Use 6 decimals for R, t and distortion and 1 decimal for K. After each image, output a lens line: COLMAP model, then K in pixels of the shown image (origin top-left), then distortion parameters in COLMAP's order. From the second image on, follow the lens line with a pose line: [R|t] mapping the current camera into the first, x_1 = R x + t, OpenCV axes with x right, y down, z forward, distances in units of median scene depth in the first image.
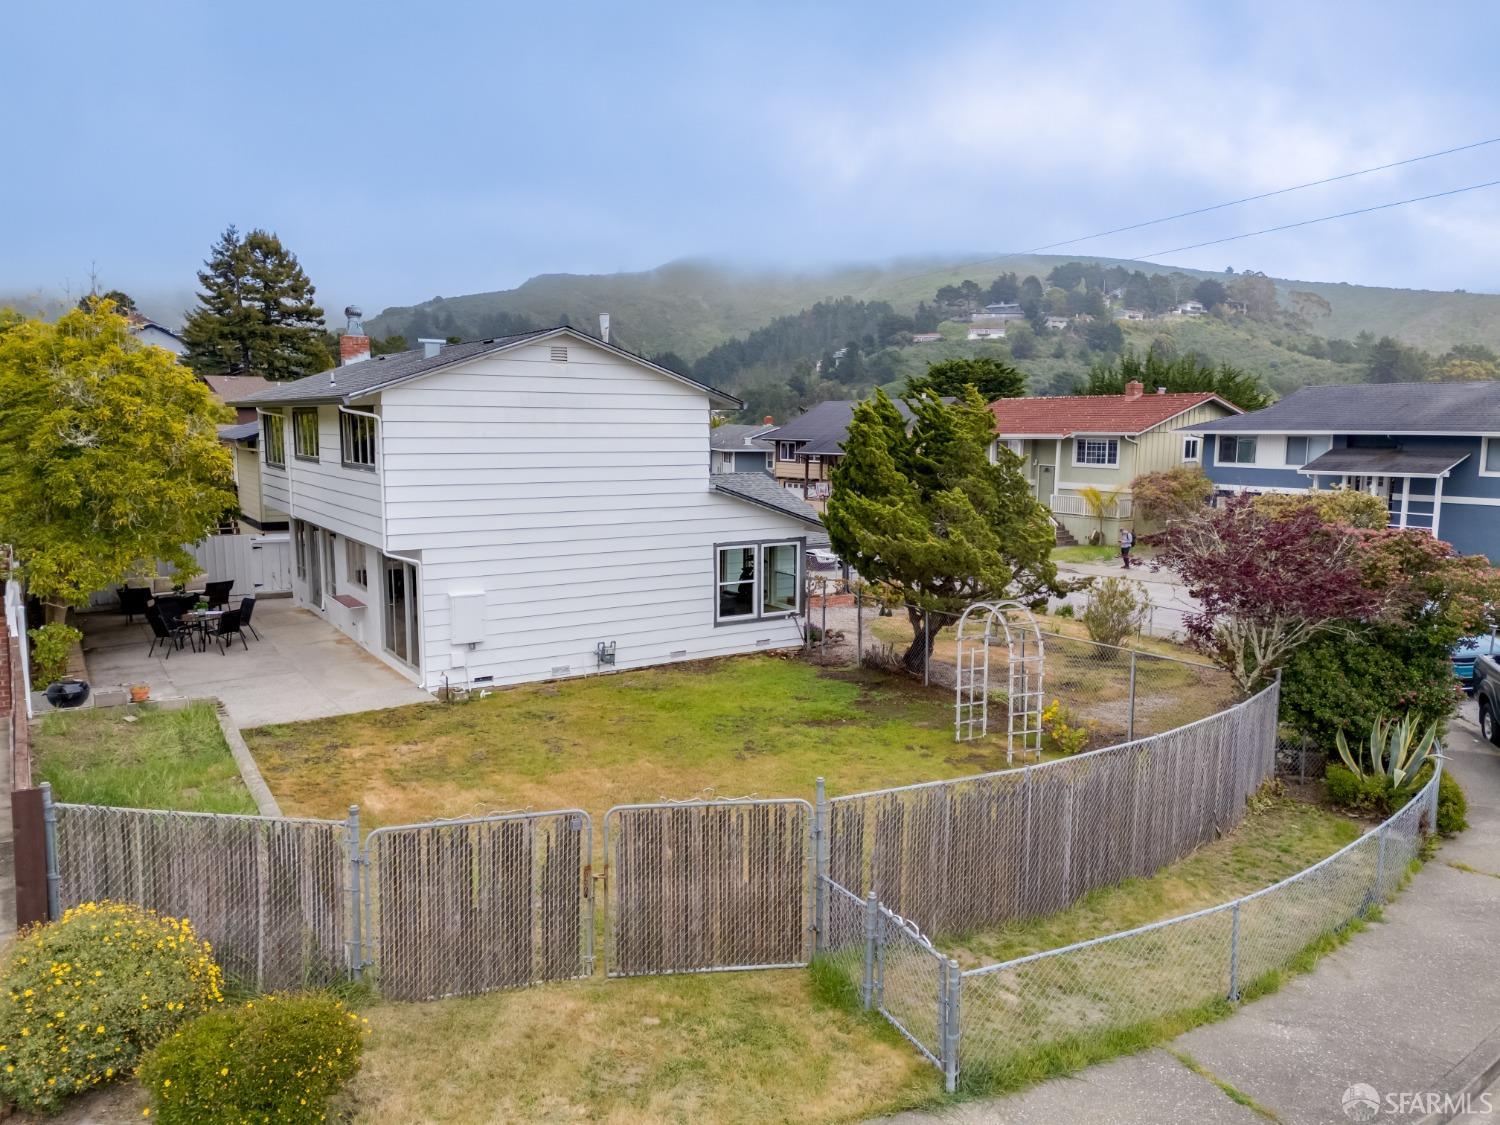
lens RADIAL K [[1093.6, 0, 753.1], [0, 1093.6, 563.5], [0, 0, 1]] dist [0.075857, -0.066625]
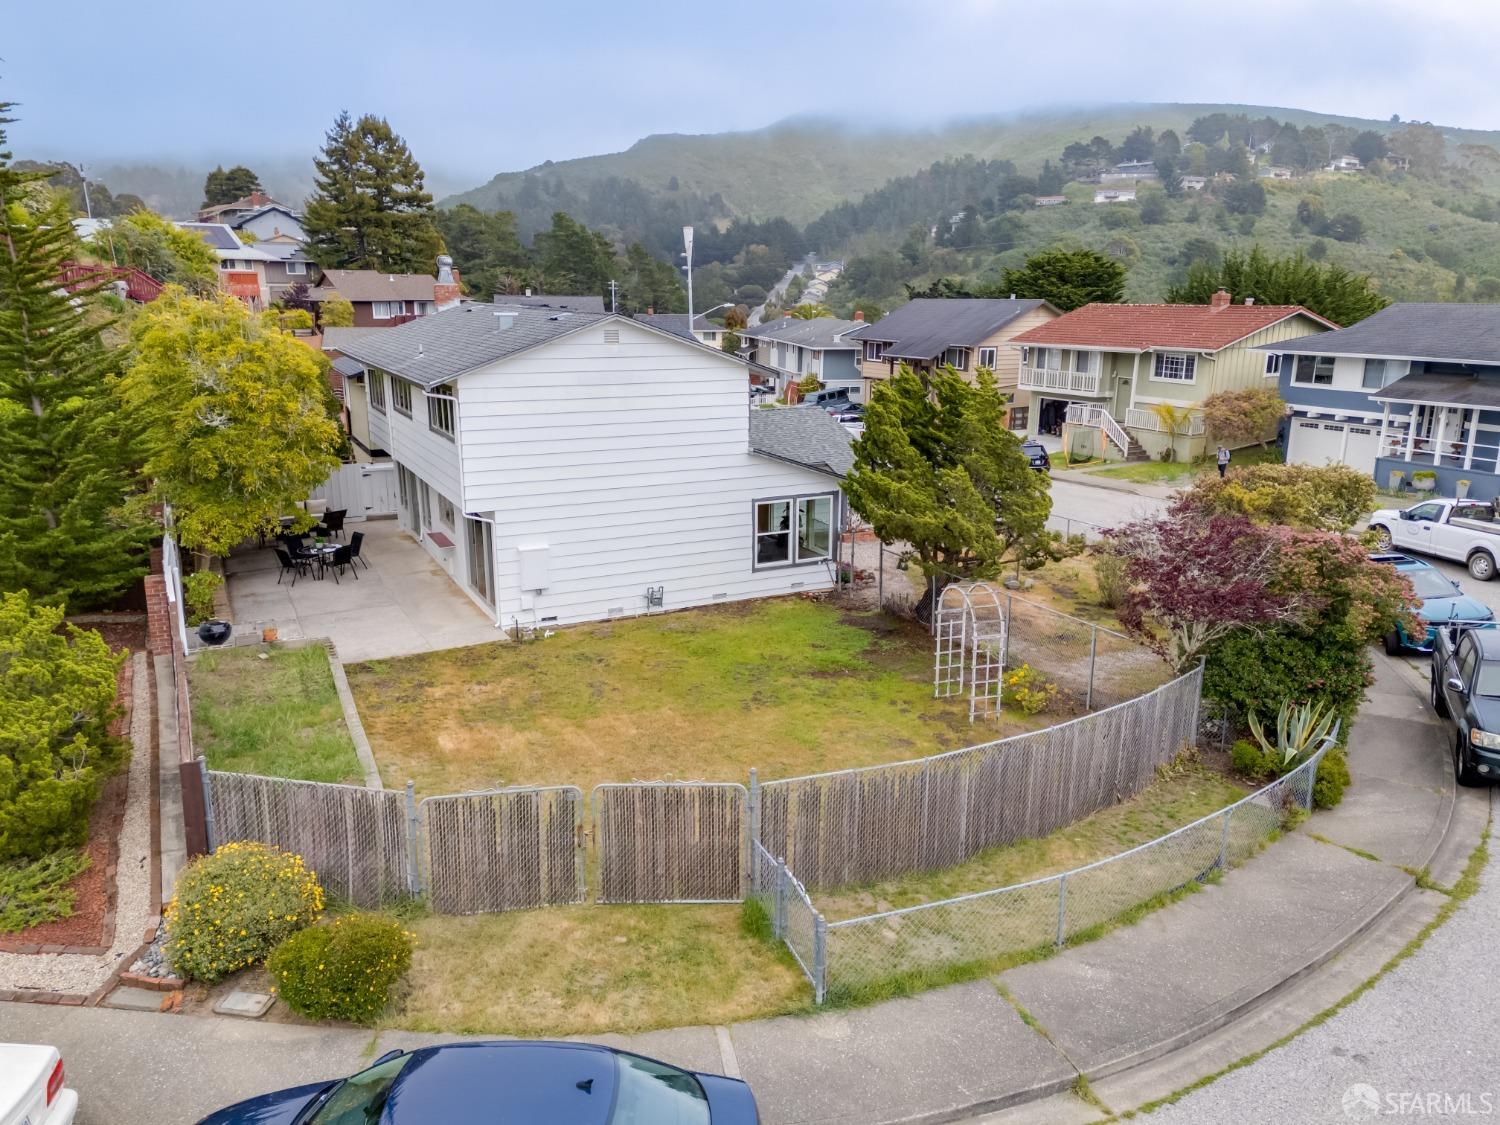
lens RADIAL K [[1093.6, 0, 753.1], [0, 1093.6, 563.5], [0, 0, 1]] dist [0.075857, -0.066625]
pose [[0.995055, 0.024416, -0.096278, 0.101537], [-0.013048, 0.993049, 0.116980, -0.114409], [0.098464, -0.115145, 0.988457, -0.156798]]
